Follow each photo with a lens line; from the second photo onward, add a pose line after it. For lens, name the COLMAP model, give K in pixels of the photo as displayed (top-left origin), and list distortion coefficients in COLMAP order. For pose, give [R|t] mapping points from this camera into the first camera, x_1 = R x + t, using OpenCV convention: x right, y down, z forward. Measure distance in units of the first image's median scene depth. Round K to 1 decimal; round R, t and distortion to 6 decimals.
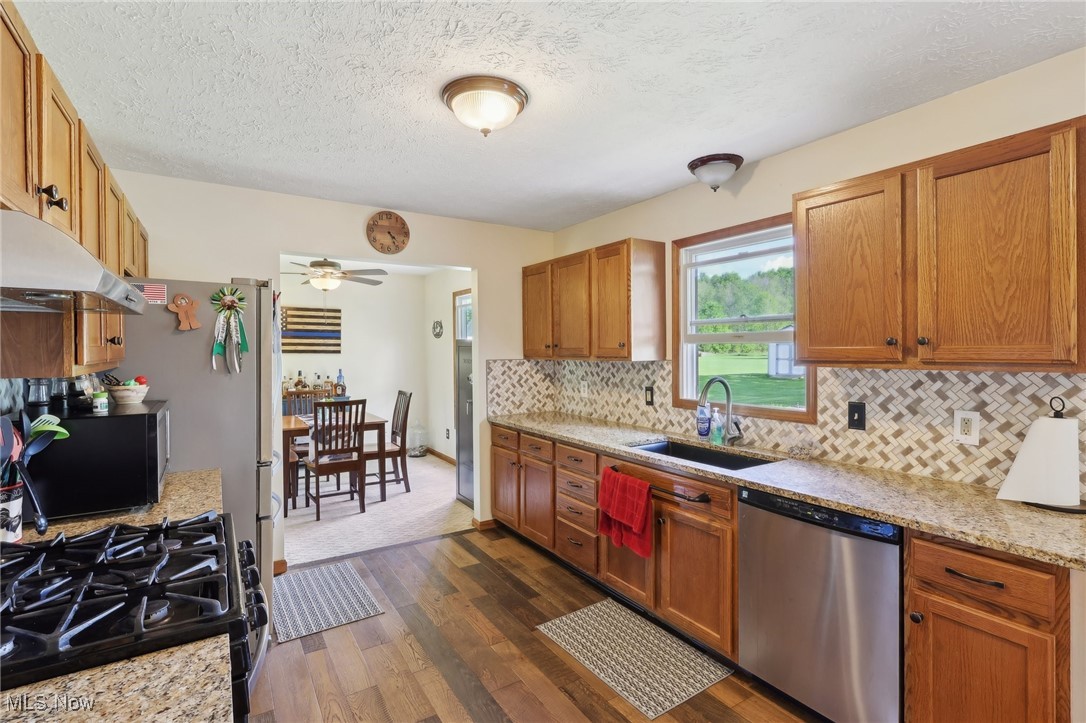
lens RADIAL K [[502.4, 0, 543.5], [0, 502.4, 354.1], [0, 0, 1]] dist [-0.009025, 0.002179]
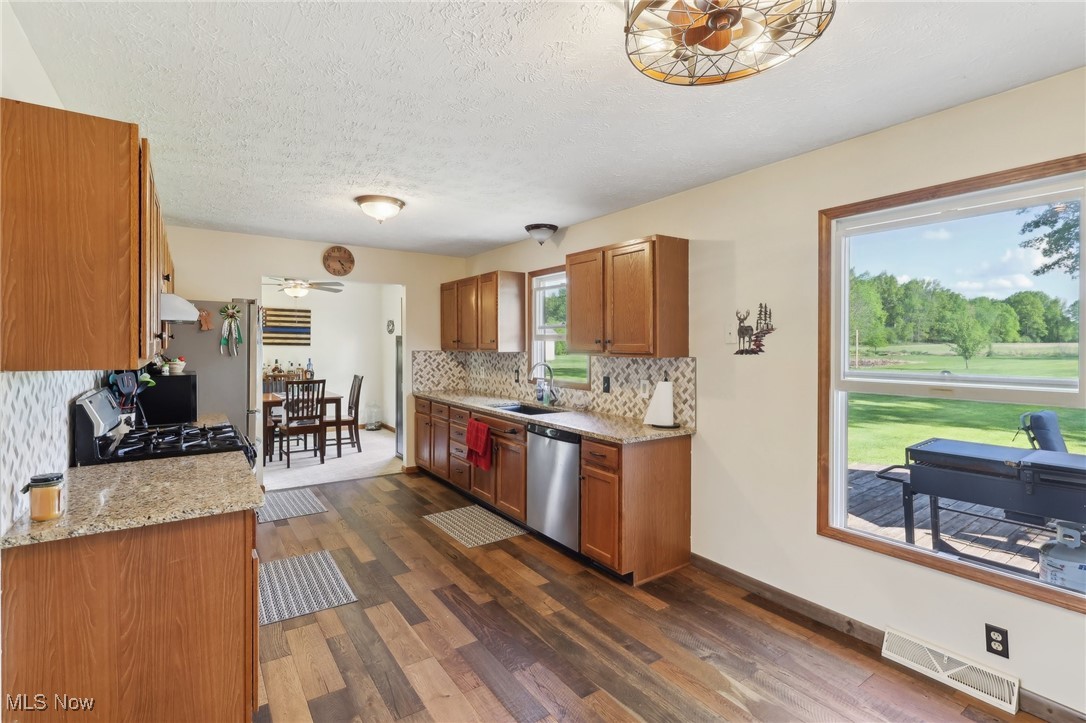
lens RADIAL K [[502.4, 0, 545.4], [0, 502.4, 350.7], [0, 0, 1]] dist [-0.009025, 0.002179]
pose [[0.999309, 0.009471, 0.035950, 0.257523], [-0.009600, 0.999948, 0.003427, 0.003172], [-0.035915, -0.003770, 0.999348, -0.504925]]
